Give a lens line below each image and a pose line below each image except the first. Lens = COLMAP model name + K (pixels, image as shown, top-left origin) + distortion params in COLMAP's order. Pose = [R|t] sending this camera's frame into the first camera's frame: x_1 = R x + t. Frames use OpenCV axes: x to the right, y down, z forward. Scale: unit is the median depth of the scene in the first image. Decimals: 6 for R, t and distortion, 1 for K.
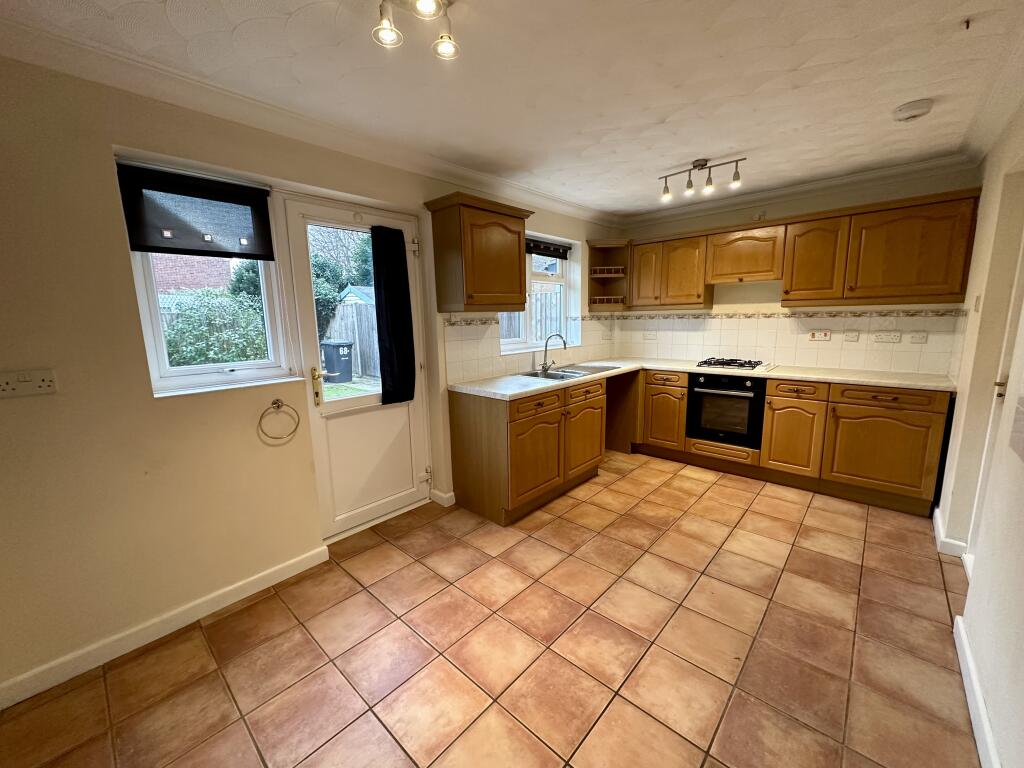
lens RADIAL K [[410.1, 0, 511.9], [0, 410.1, 383.7], [0, 0, 1]] dist [0.000607, -0.000260]
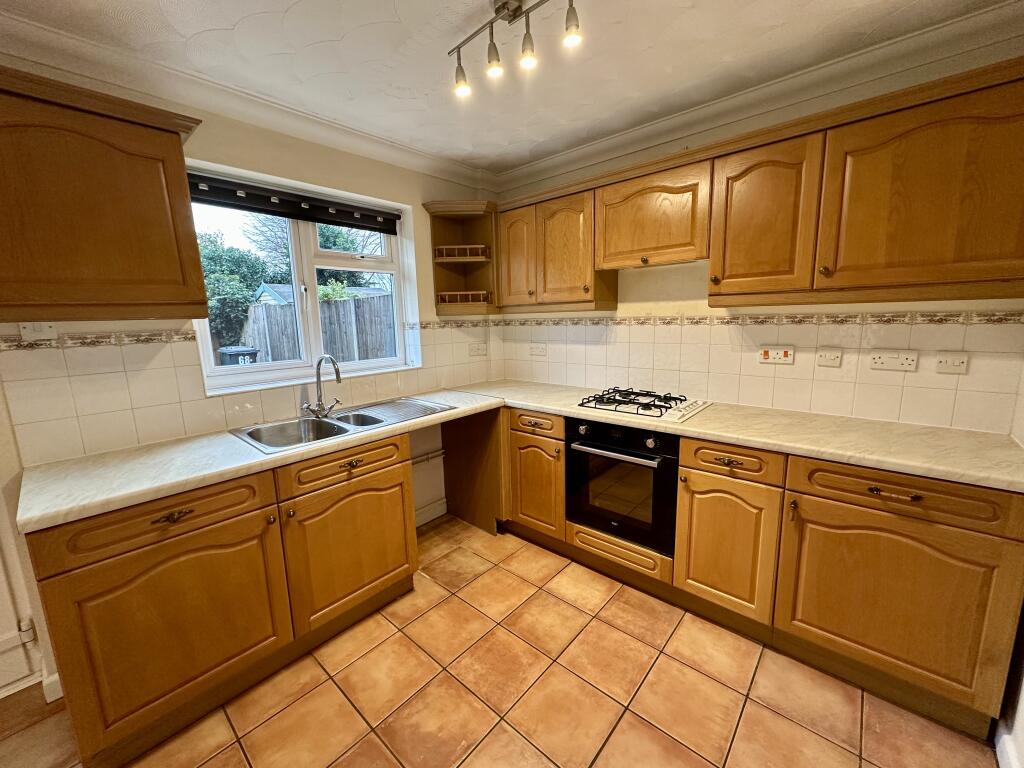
lens RADIAL K [[410.1, 0, 511.7], [0, 410.1, 383.4], [0, 0, 1]] dist [0.000607, -0.000260]
pose [[0.999826, -0.008665, 0.016507, 0.370099], [0.008648, 0.999962, 0.001086, -0.082621], [-0.016516, -0.000943, 0.999863, 0.430513]]
